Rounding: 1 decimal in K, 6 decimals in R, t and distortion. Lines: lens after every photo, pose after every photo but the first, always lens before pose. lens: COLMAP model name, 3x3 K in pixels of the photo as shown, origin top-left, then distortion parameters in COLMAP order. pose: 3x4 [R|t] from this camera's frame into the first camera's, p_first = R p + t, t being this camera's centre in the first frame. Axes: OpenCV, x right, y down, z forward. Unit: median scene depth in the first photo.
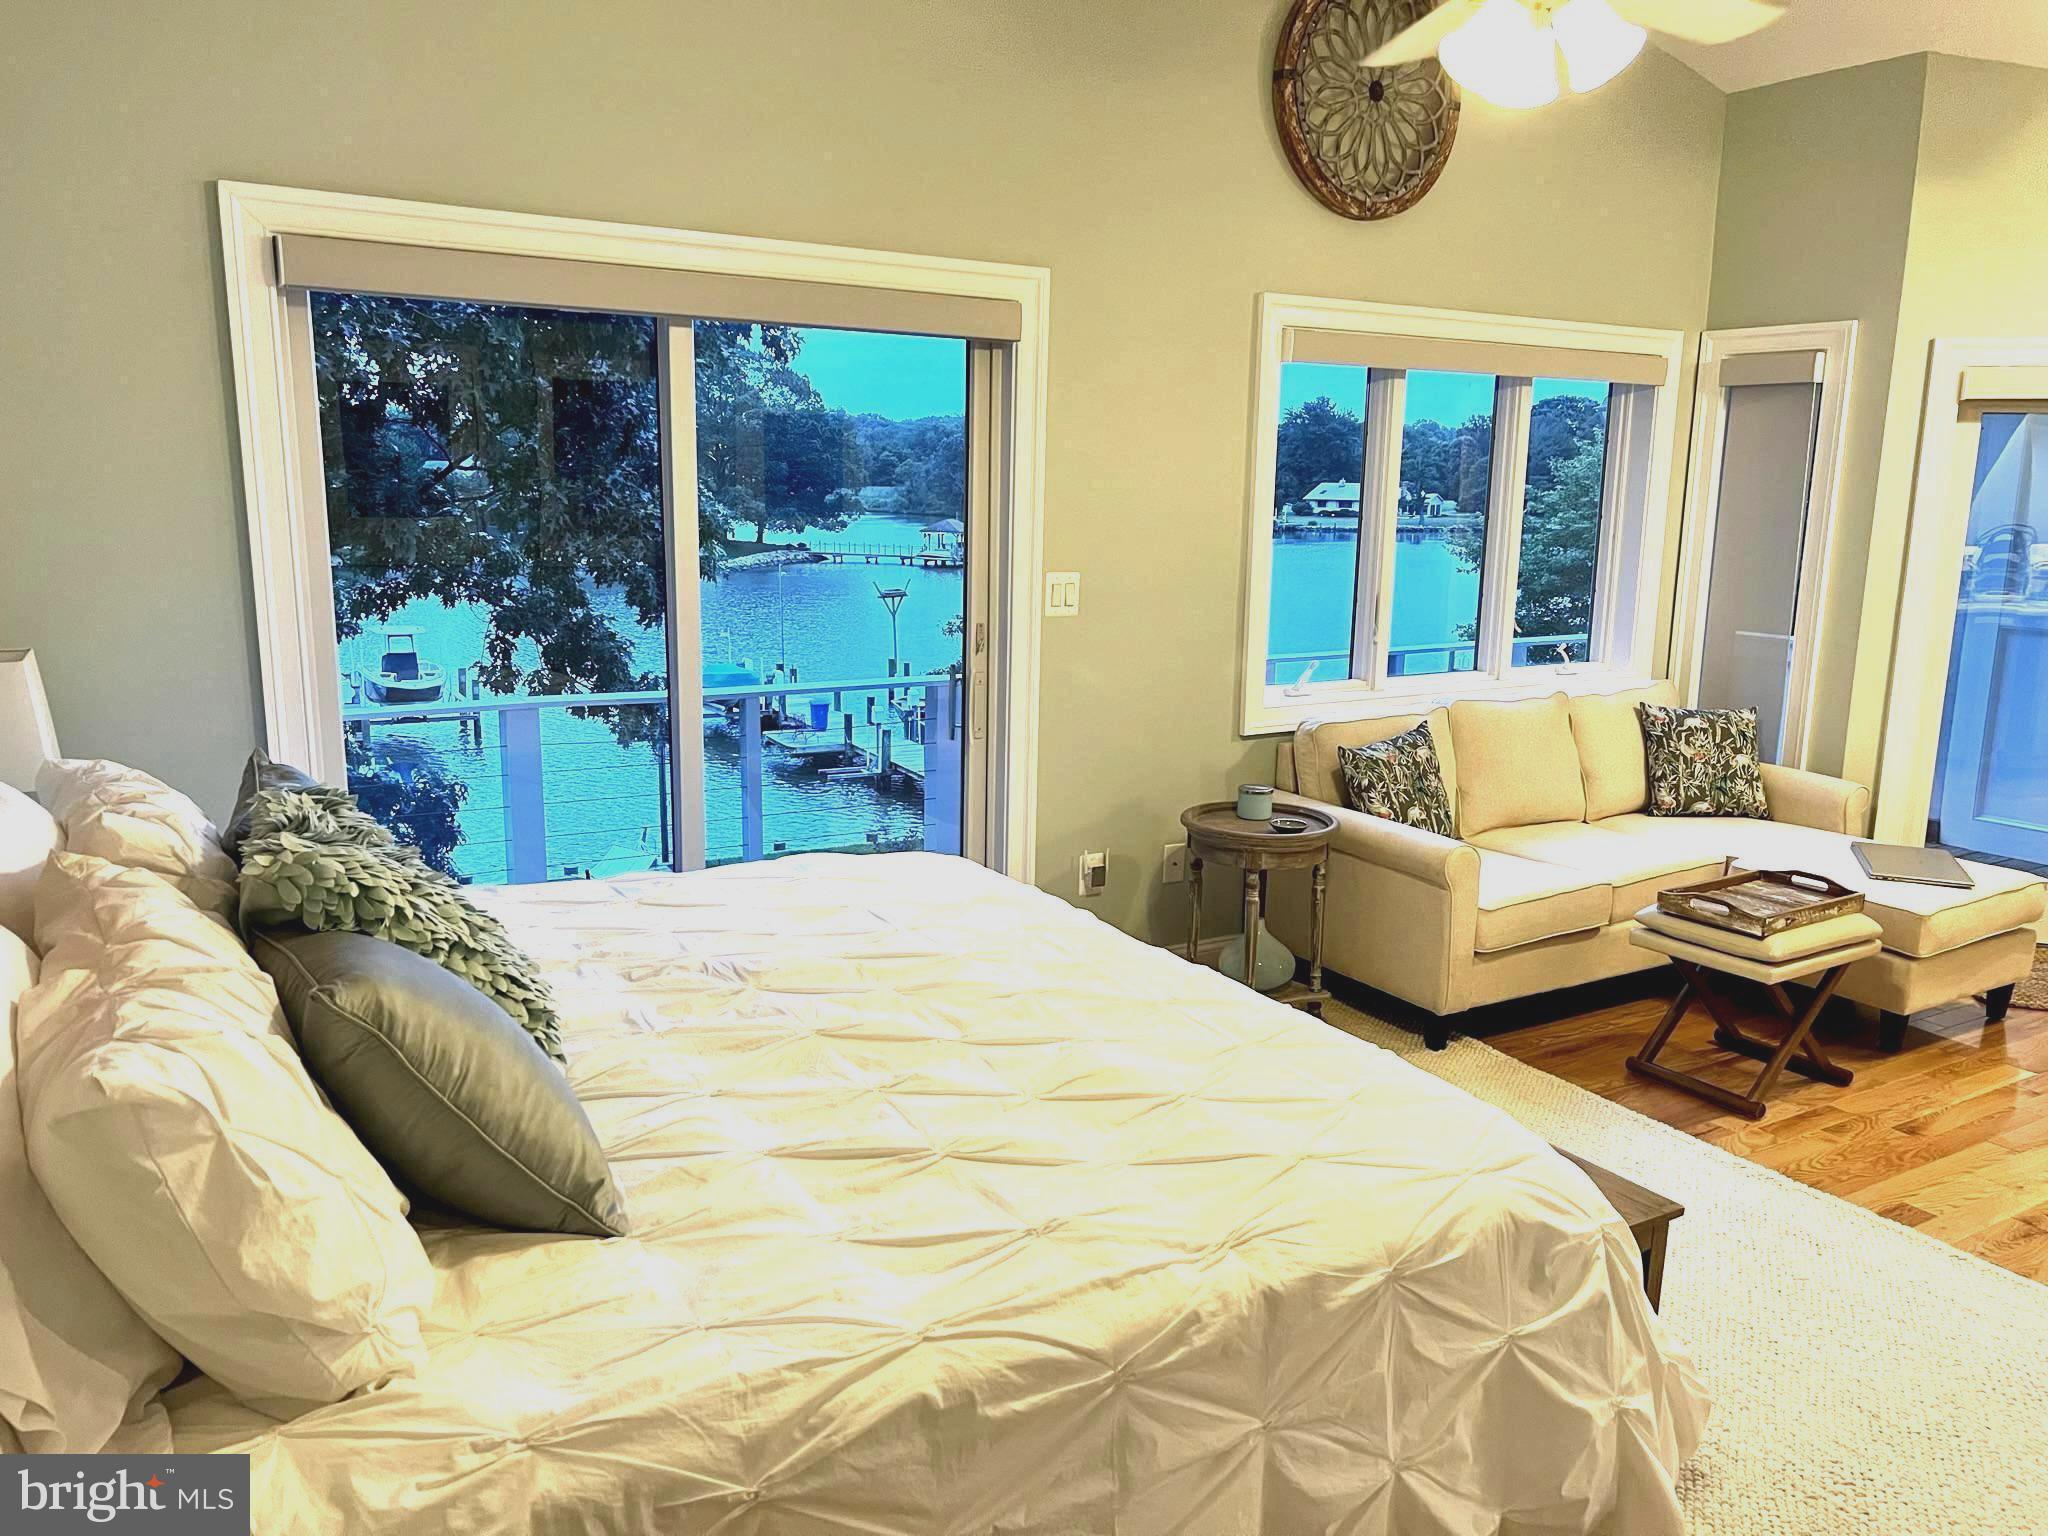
lens RADIAL K [[1538.5, 0, 1024.0], [0, 1538.5, 768.0], [0, 0, 1]] dist [0.039953, -0.048020]
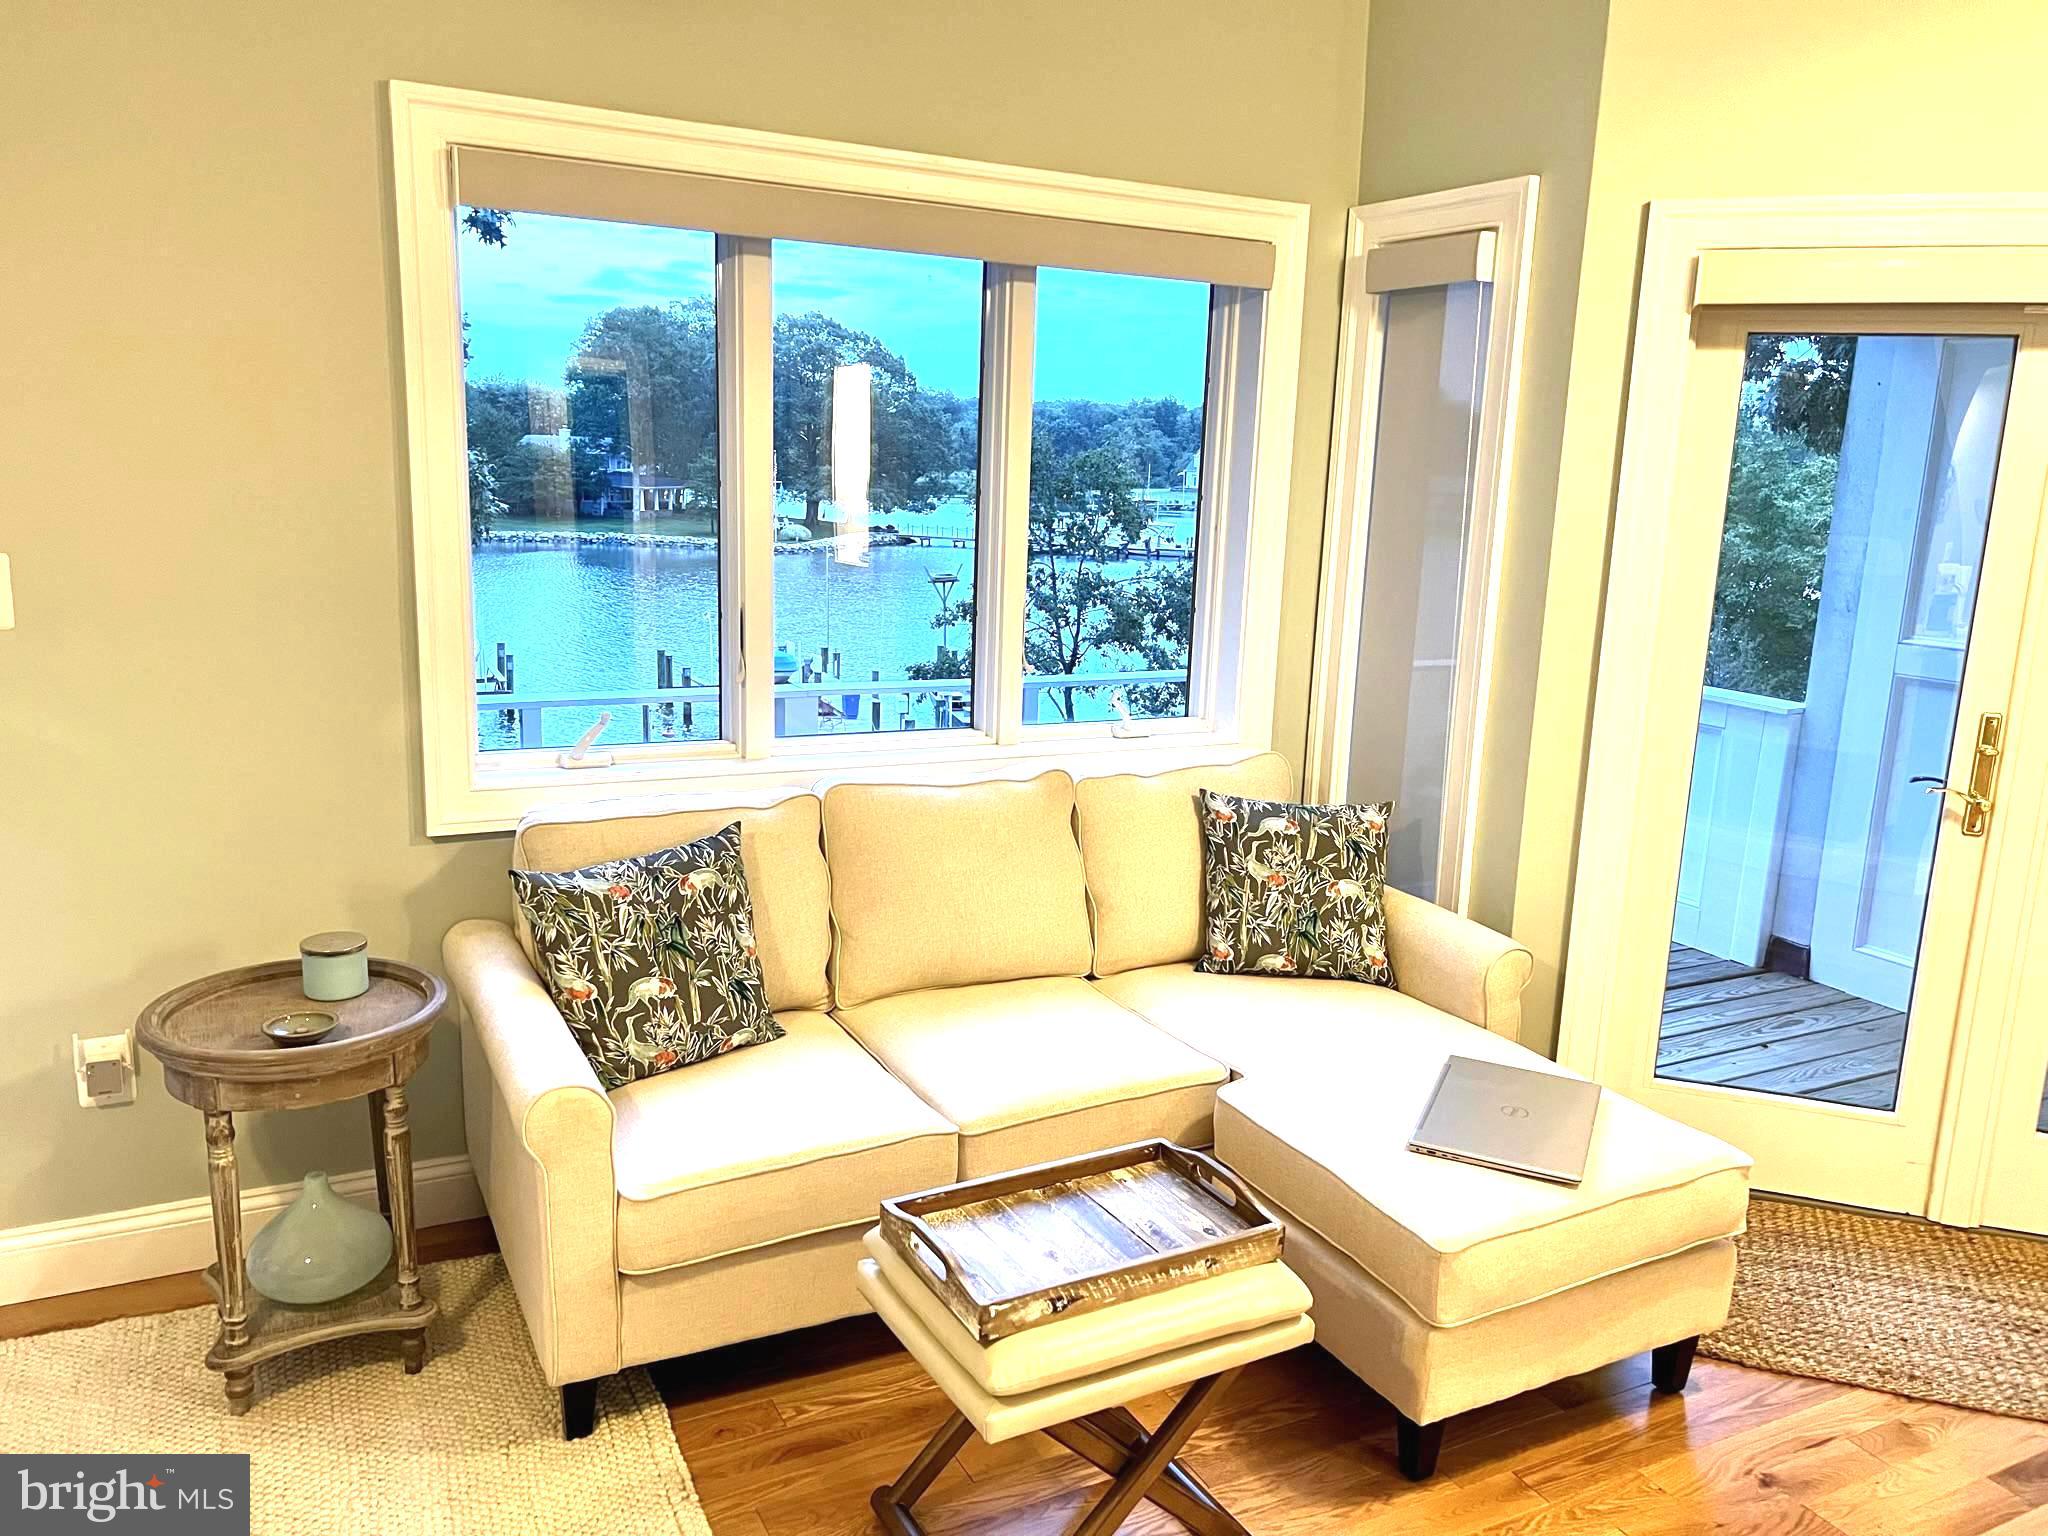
lens RADIAL K [[1531.1, 0, 1024.0], [0, 1531.1, 768.0], [0, 0, 1]] dist [0.149177, -0.309392]
pose [[0.997412, 0.034941, -0.062830, 0.371559], [-0.034386, 0.999360, 0.009898, -0.055873], [0.063136, -0.007712, 0.997975, 0.370743]]
